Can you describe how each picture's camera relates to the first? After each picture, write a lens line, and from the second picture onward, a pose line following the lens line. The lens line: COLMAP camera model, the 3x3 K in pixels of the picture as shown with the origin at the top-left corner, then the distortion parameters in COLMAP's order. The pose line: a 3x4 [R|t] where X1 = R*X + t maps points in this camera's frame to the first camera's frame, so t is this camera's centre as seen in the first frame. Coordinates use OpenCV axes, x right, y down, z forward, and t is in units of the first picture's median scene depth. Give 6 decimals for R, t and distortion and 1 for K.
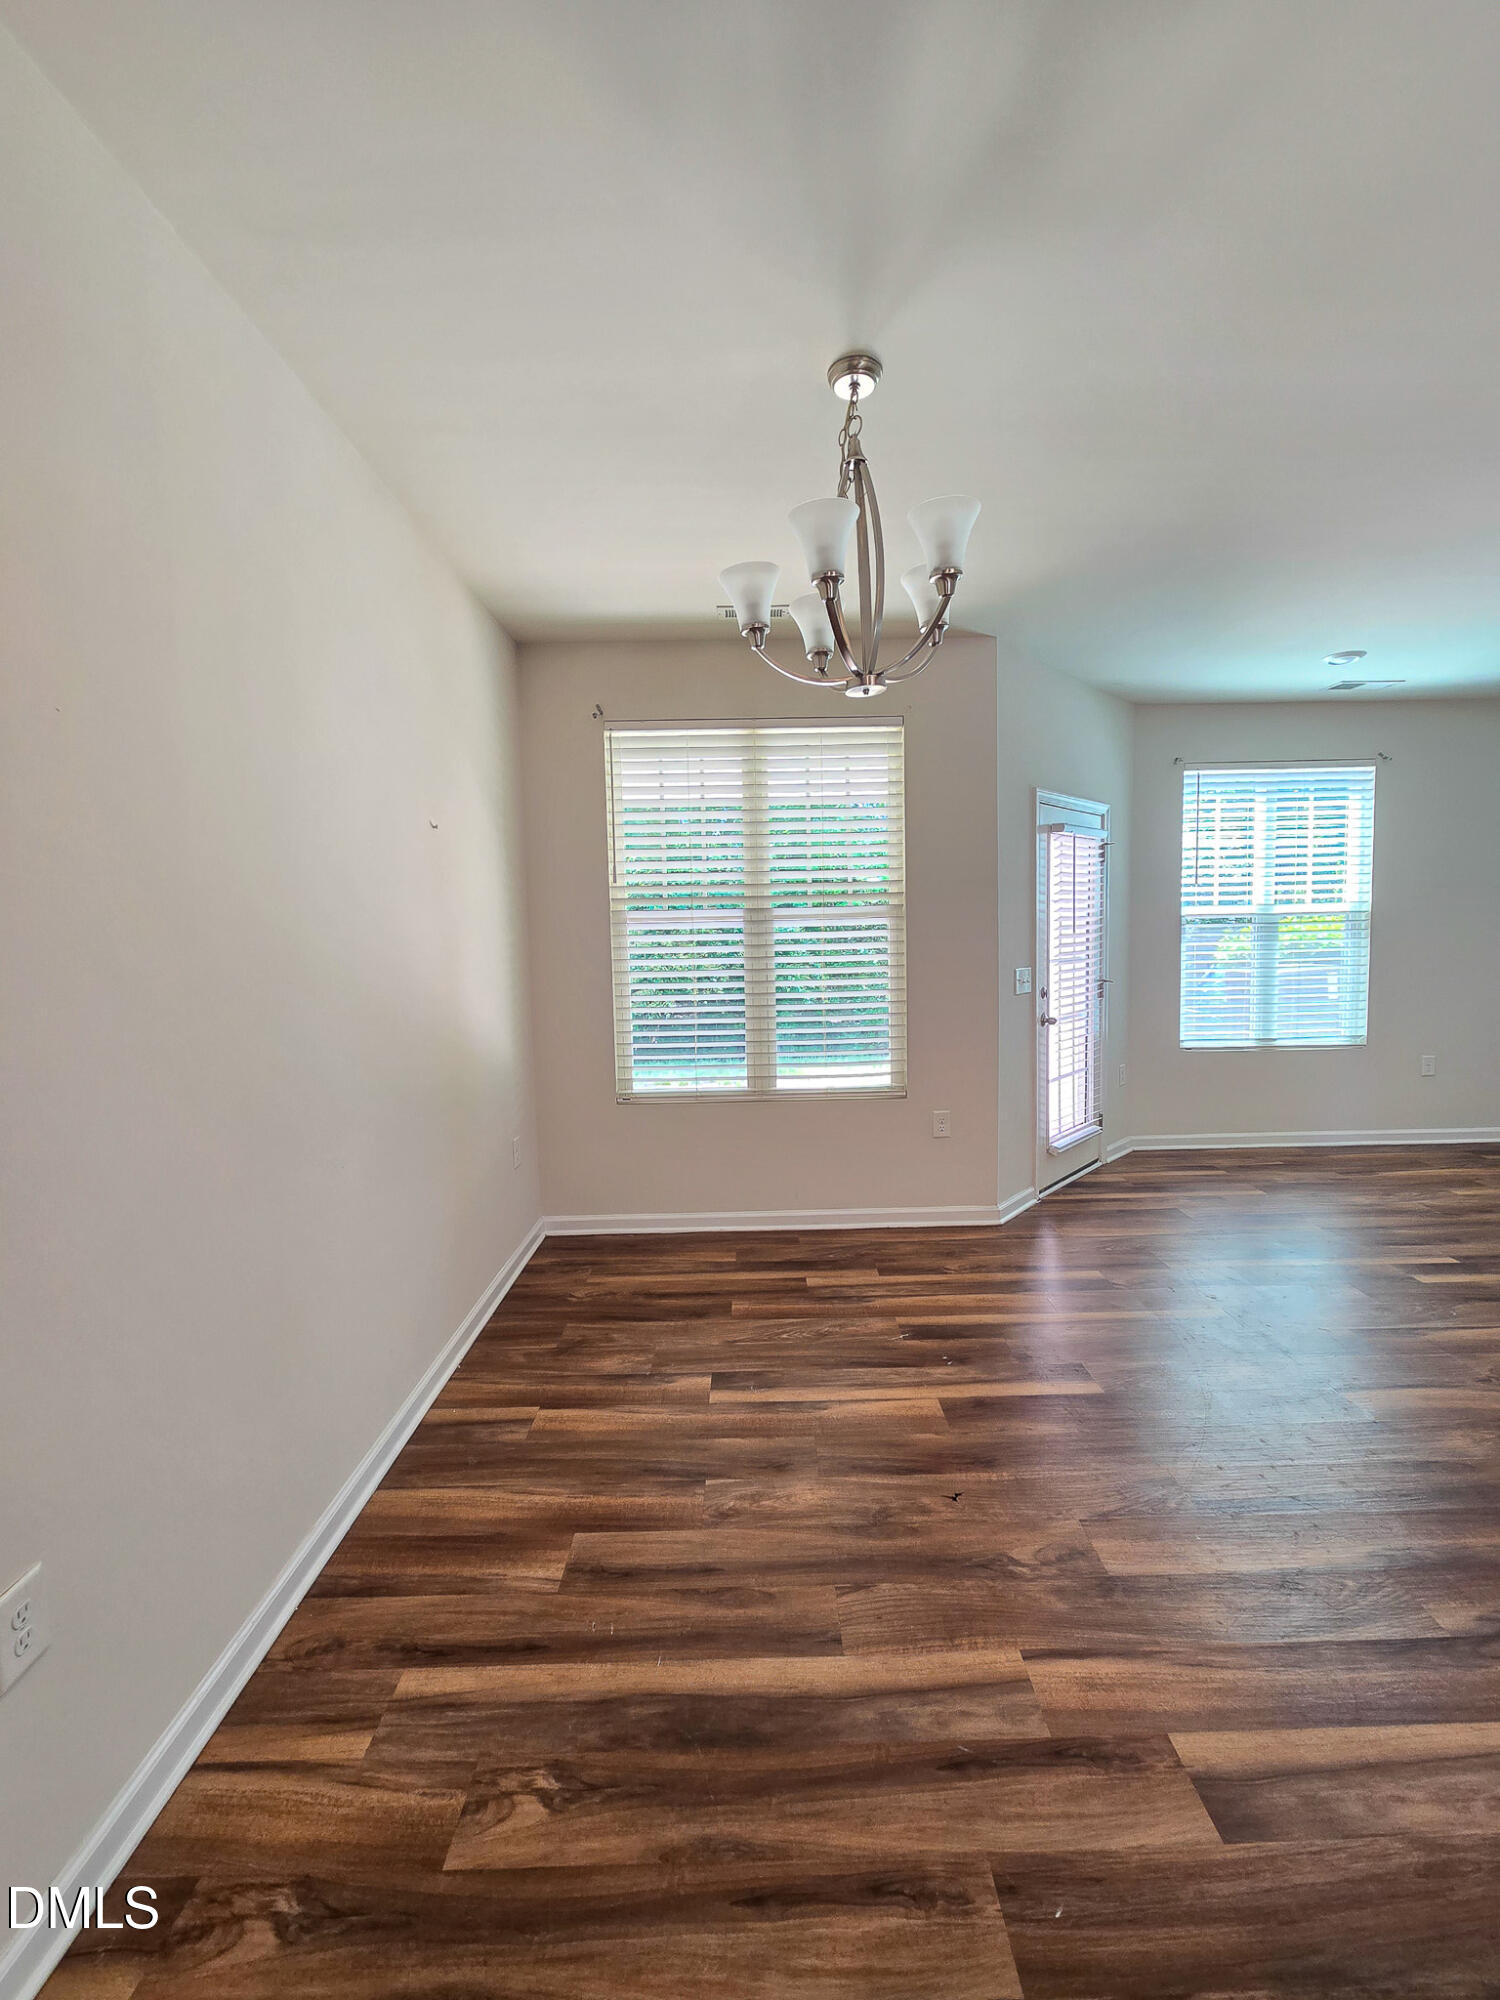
lens RADIAL K [[815.2, 0, 759.8], [0, 815.2, 994.5], [0, 0, 1]] dist [-0.001692, -0.001119]
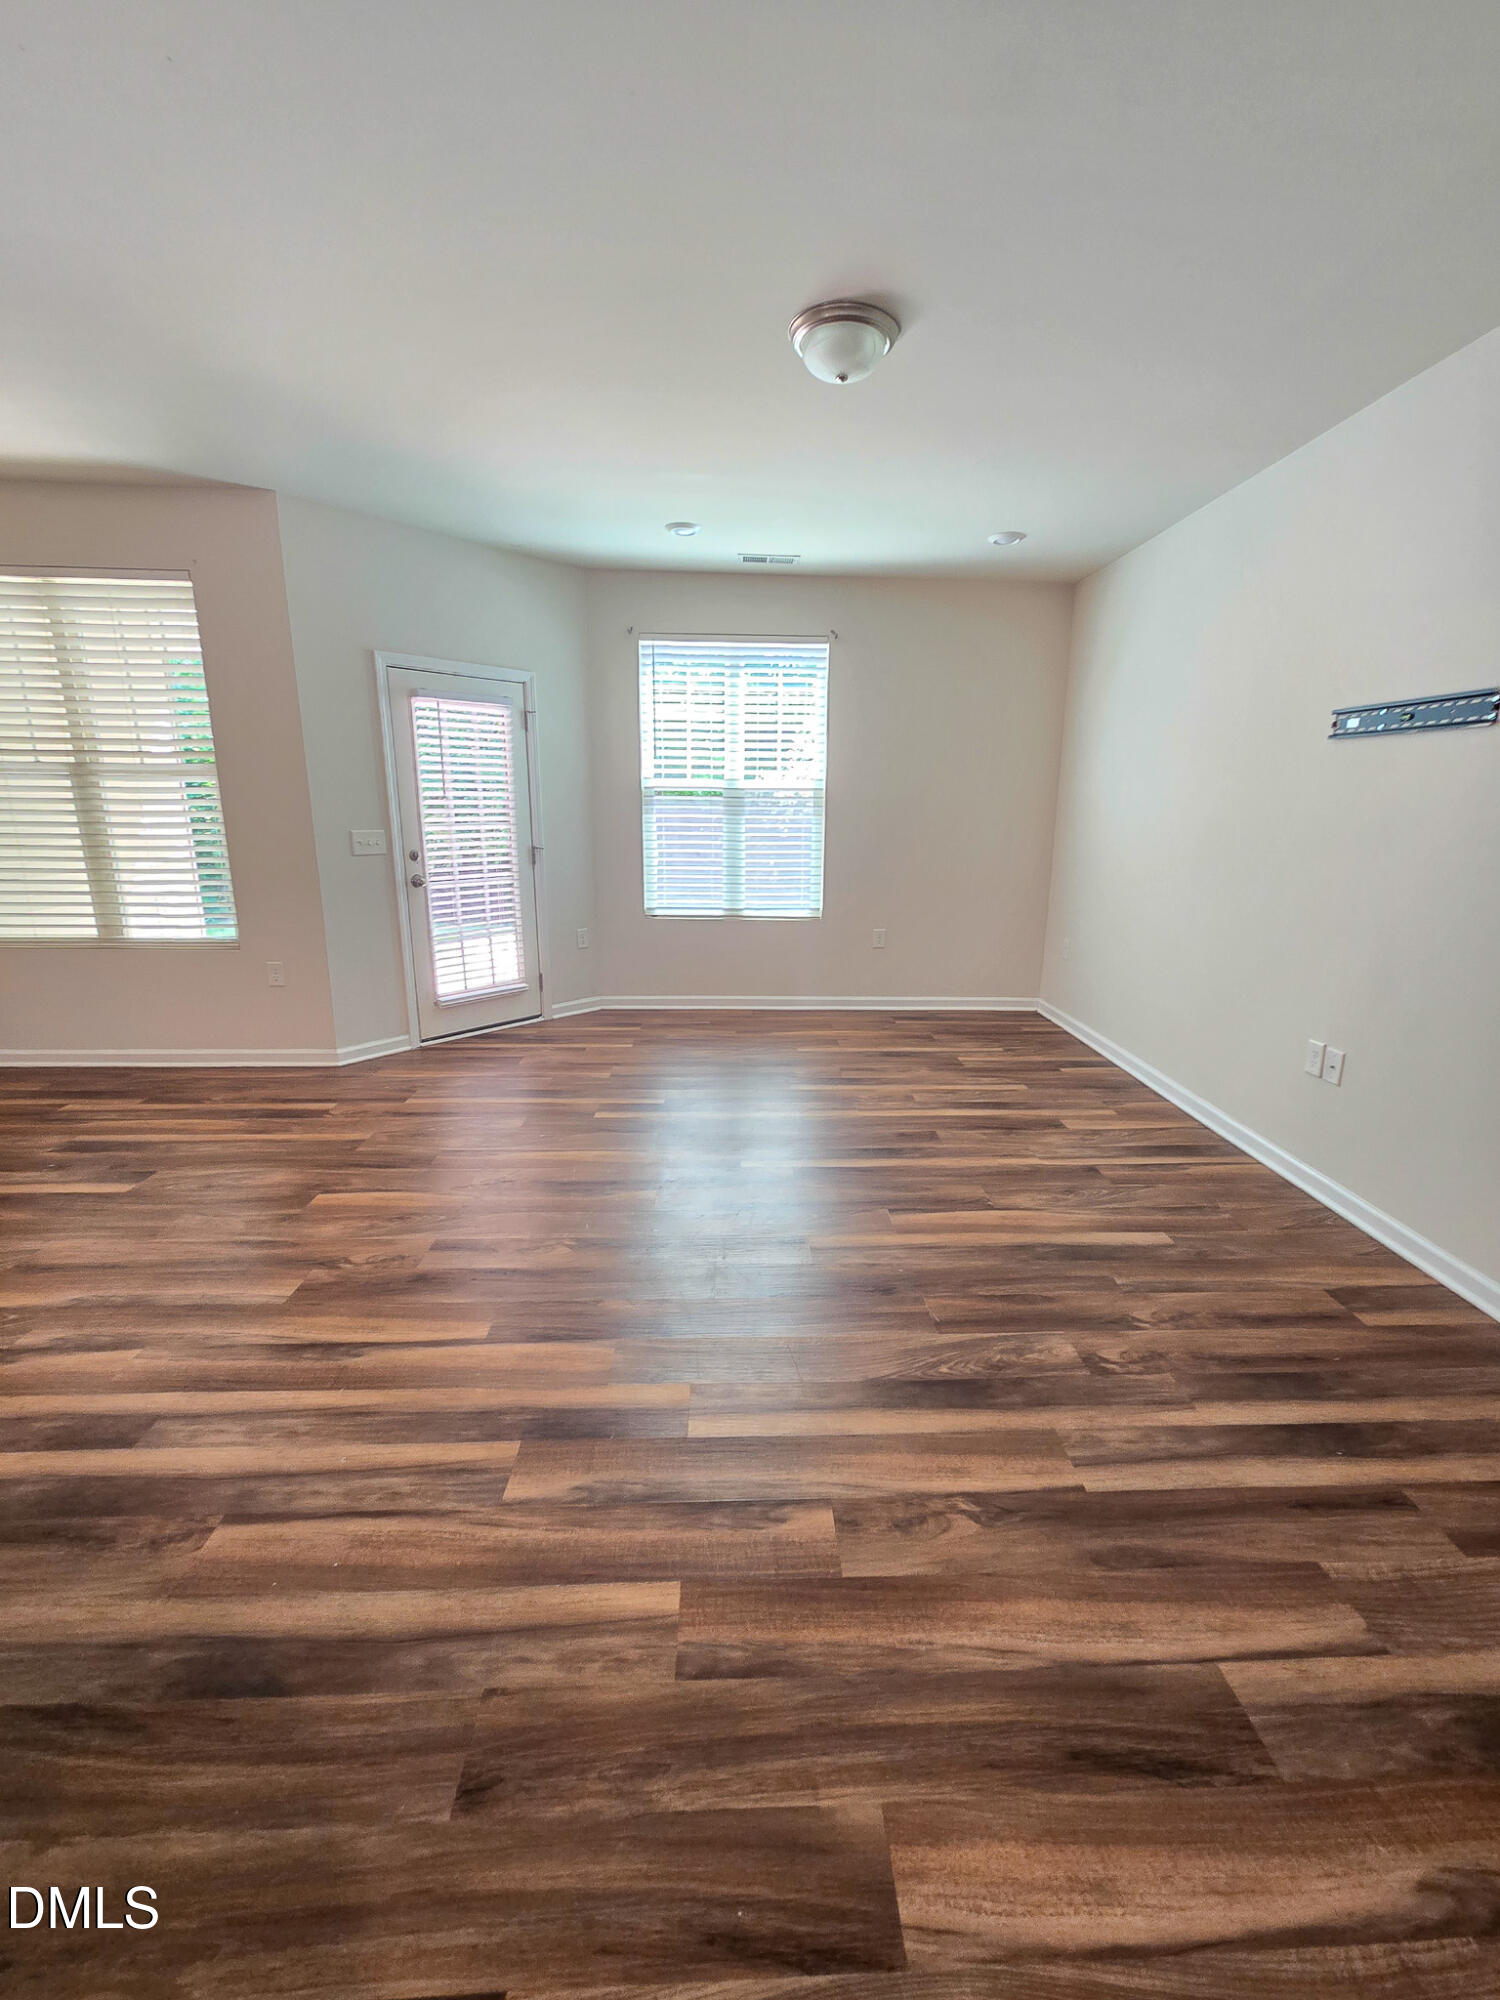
lens RADIAL K [[818.2, 0, 767.5], [0, 818.2, 994.2], [0, 0, 1]] dist [-0.001715, -0.000021]
pose [[0.998701, 0.024813, 0.044503, 0.859395], [-0.031390, 0.987604, 0.153797, -0.002194], [-0.040135, -0.154994, 0.987100, -0.105040]]
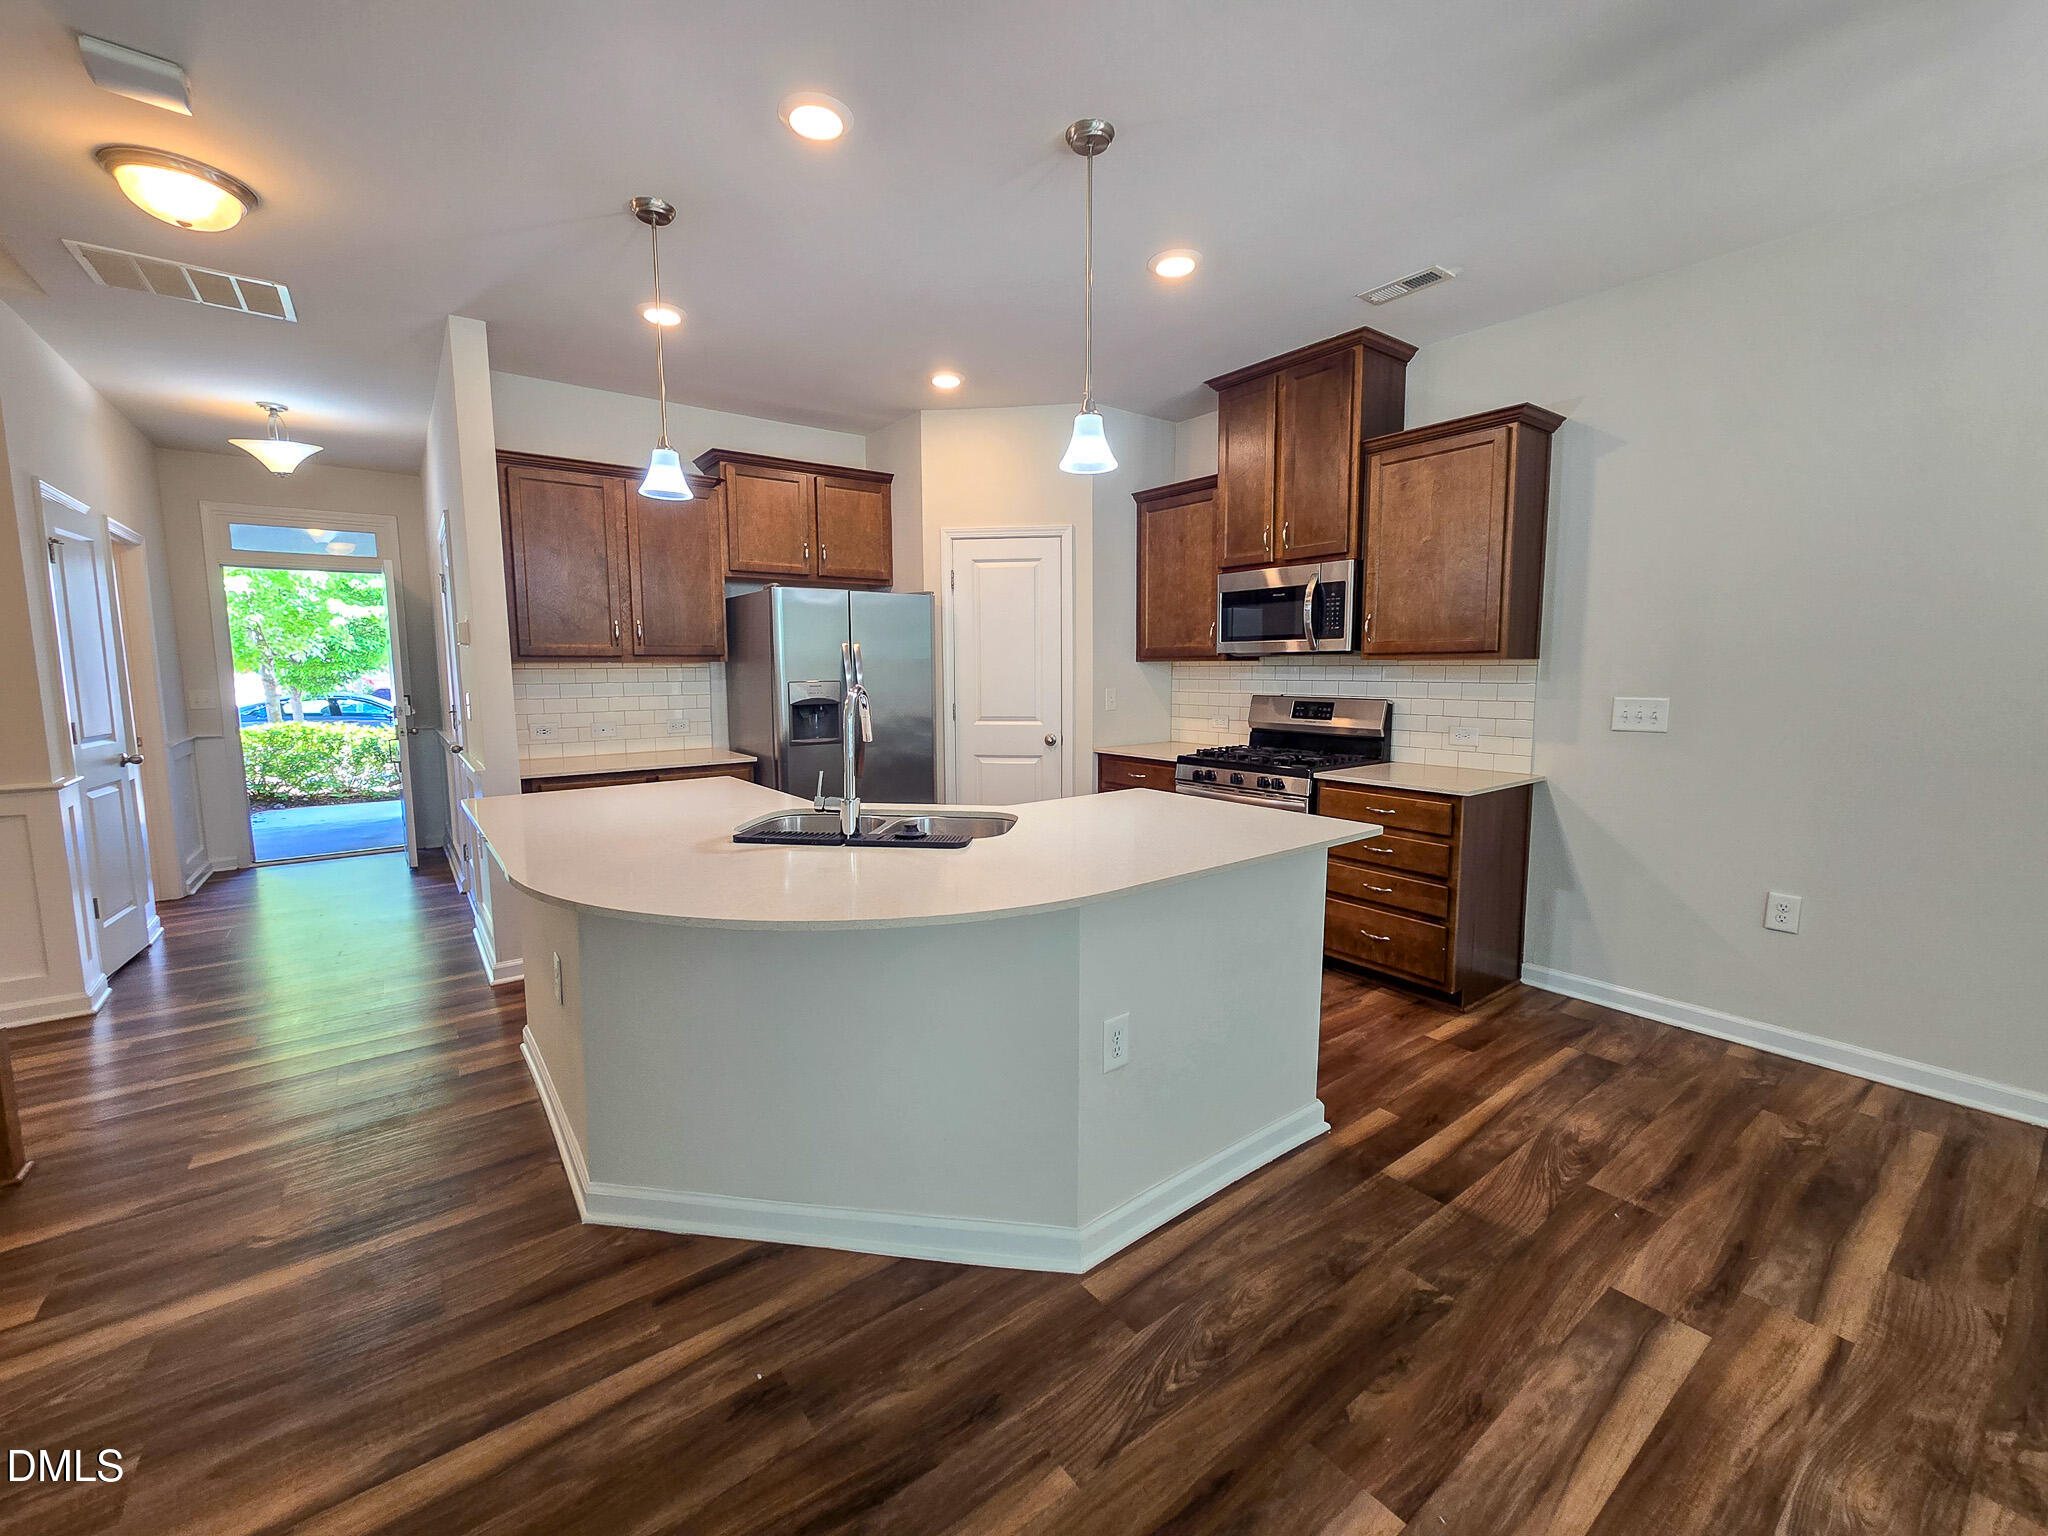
lens RADIAL K [[837.8, 0, 1020.8], [0, 837.8, 750.8], [0, 0, 1]] dist [-0.001715, -0.000021]
pose [[-0.804707, 0.087896, -0.587129, 0.726482], [-0.022704, 0.983700, 0.178381, -0.031930], [0.593237, 0.156874, -0.789595, 0.469204]]
